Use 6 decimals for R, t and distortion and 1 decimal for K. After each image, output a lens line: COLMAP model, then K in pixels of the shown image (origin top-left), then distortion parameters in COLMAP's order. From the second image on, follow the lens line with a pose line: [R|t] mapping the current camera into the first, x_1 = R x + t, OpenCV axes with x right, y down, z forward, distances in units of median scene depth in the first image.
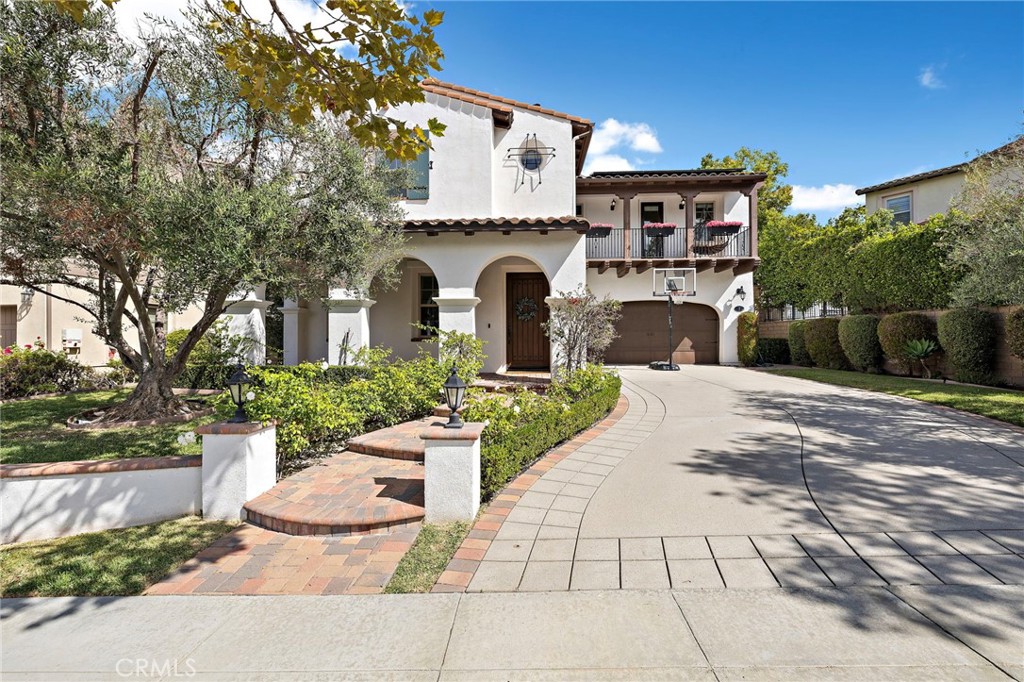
lens RADIAL K [[451.6, 0, 508.1], [0, 451.6, 335.6], [0, 0, 1]] dist [0.012765, -0.001036]
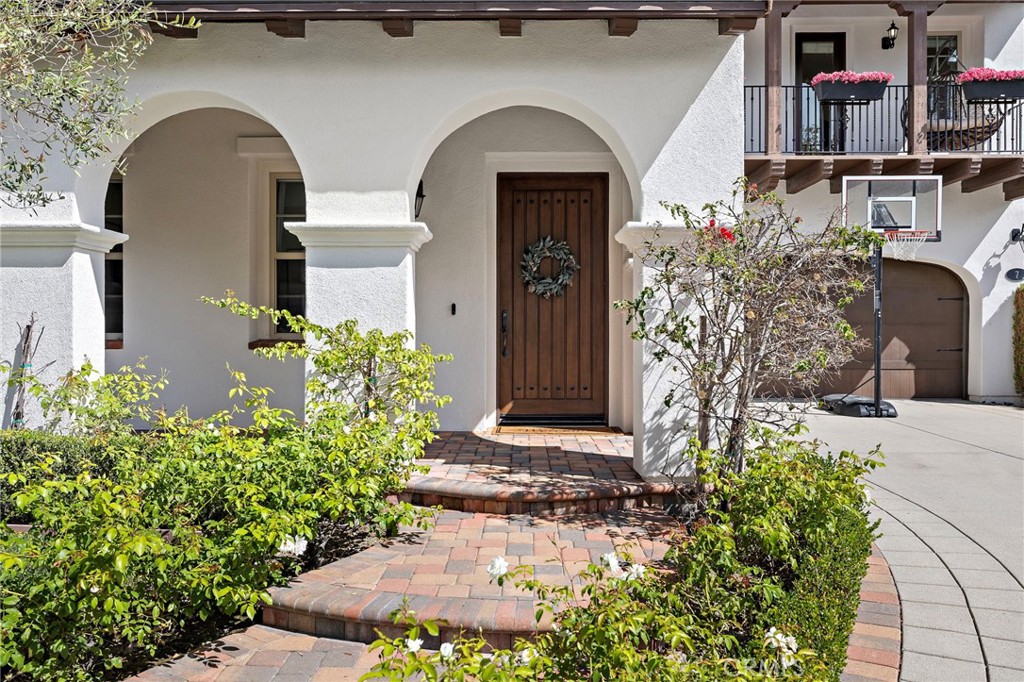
lens RADIAL K [[812.2, 0, 505.8], [0, 812.2, 331.1], [0, 0, 1]] dist [0.001829, 0.004562]
pose [[0.999477, 0.004687, 0.031986, -0.018520], [-0.004783, 0.999984, 0.002918, -0.005201], [-0.031972, -0.003070, 0.999484, 0.300442]]
